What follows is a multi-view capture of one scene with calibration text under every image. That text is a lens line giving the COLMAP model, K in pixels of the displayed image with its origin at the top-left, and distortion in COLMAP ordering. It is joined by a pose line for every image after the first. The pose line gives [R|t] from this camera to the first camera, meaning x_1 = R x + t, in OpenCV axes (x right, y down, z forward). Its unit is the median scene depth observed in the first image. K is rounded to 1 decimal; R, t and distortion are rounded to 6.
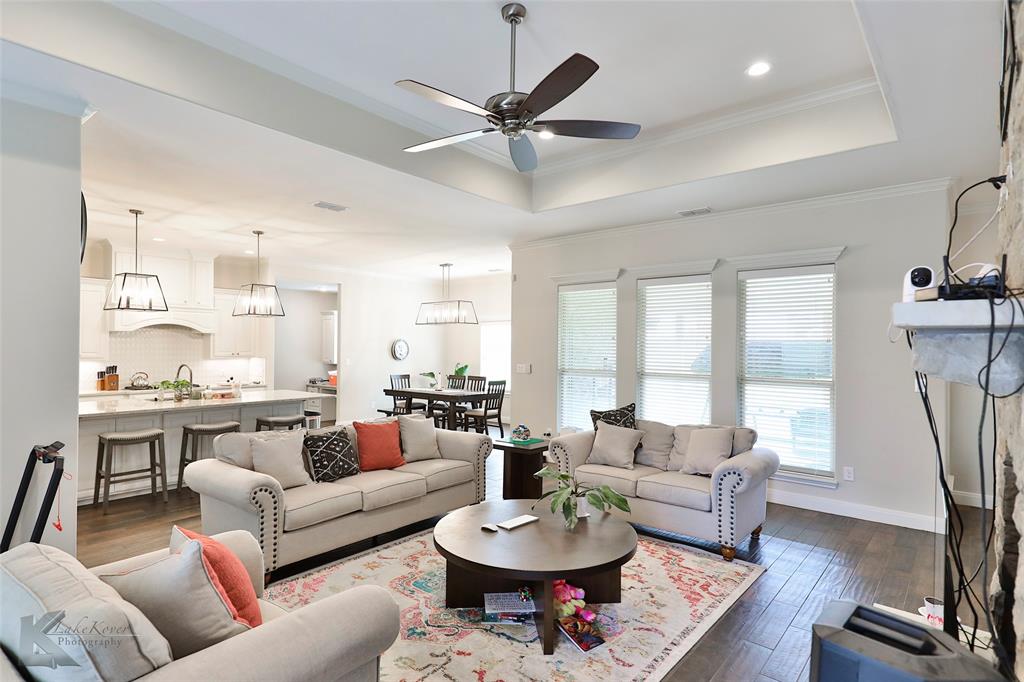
lens RADIAL K [[533.5, 0, 506.4], [0, 533.5, 342.8], [0, 0, 1]] dist [0.017699, -0.000037]
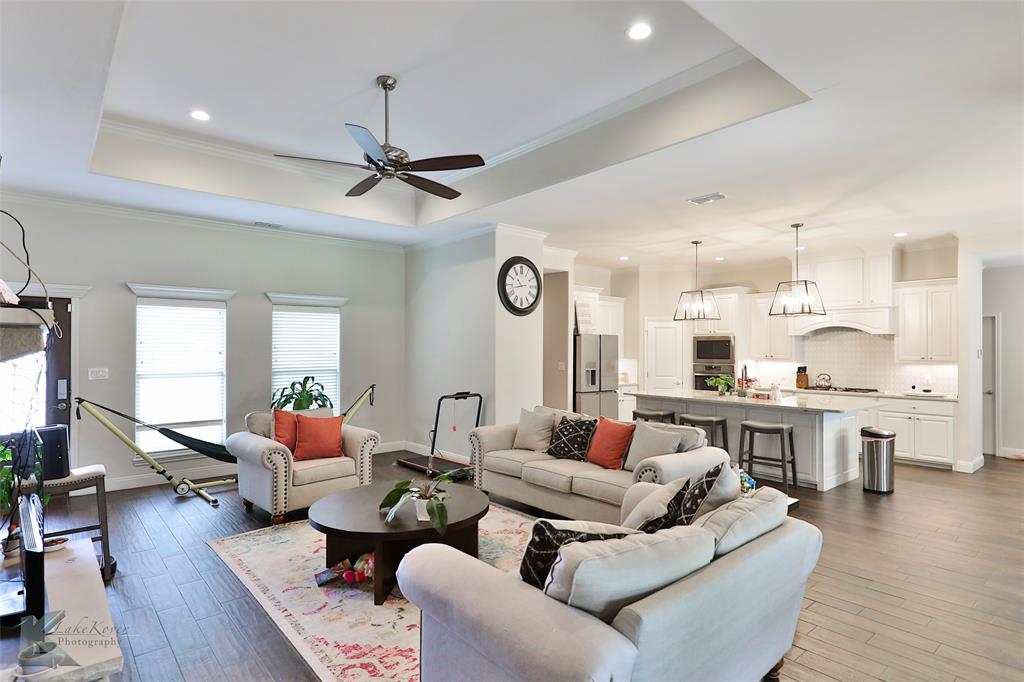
lens RADIAL K [[533.5, 0, 506.6], [0, 533.5, 344.7], [0, 0, 1]] dist [0.017699, -0.000037]
pose [[-0.146021, -0.007161, -0.989256, 0.831487], [-0.000638, 0.999974, -0.007145, 0.012174], [0.989281, -0.000412, -0.146022, 0.999956]]
